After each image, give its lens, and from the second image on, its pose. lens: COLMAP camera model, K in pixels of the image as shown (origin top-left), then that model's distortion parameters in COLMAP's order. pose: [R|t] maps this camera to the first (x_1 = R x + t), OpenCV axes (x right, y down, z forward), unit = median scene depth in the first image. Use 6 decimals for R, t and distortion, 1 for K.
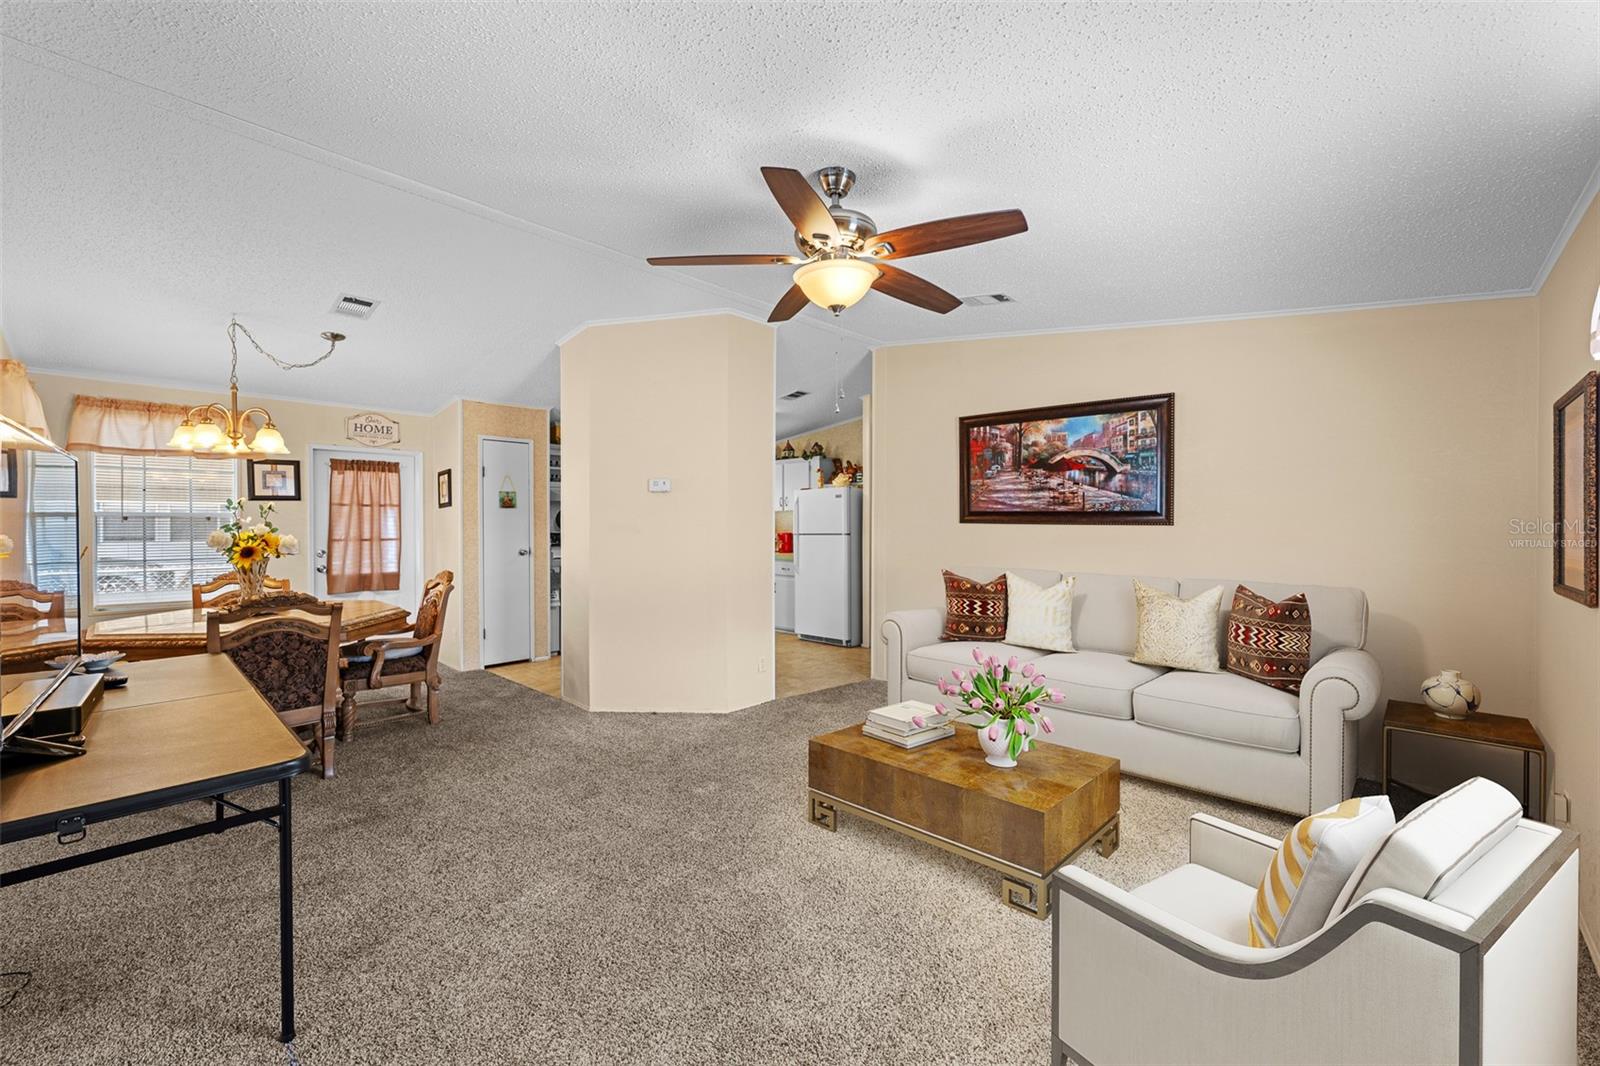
lens RADIAL K [[640.8, 0, 803.5], [0, 640.8, 529.2], [0, 0, 1]] dist [-0.002362, 0.001014]
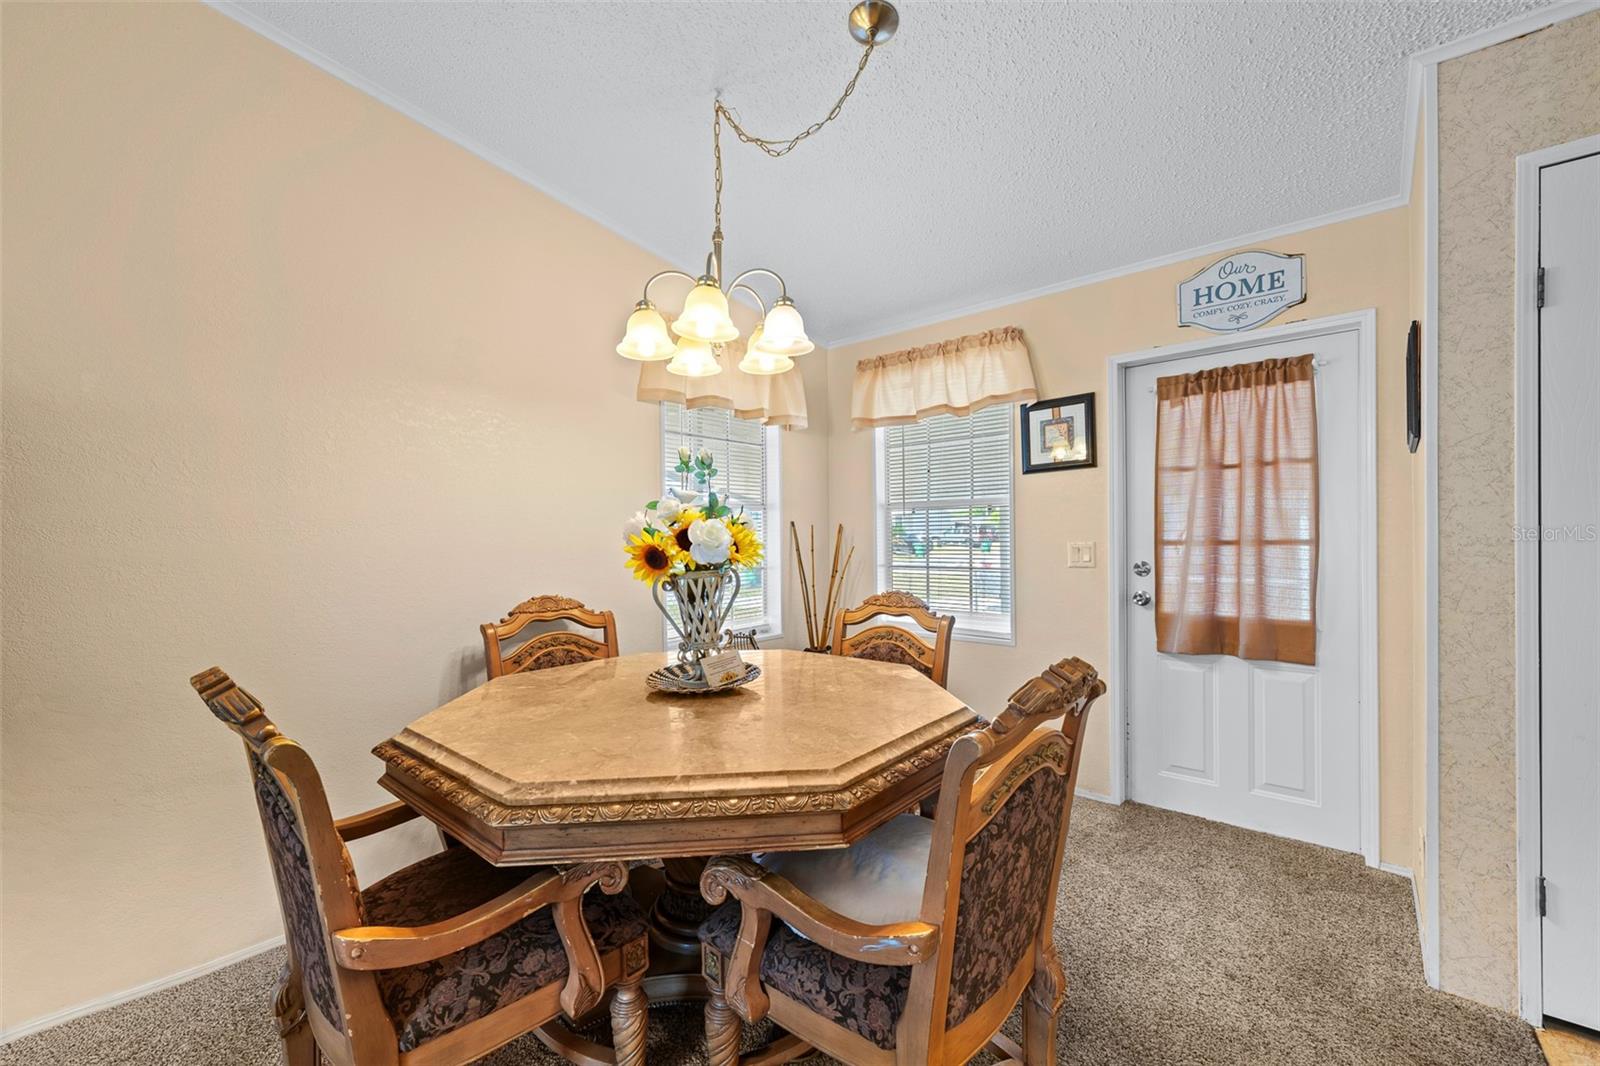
lens RADIAL K [[640.8, 0, 791.7], [0, 640.8, 544.2], [0, 0, 1]] dist [-0.002362, 0.001014]
pose [[0.033008, 0.005598, -0.999439, -0.246072], [0.001035, 0.999984, 0.005635, 0.015025], [0.999455, -0.001220, 0.033001, 0.685925]]
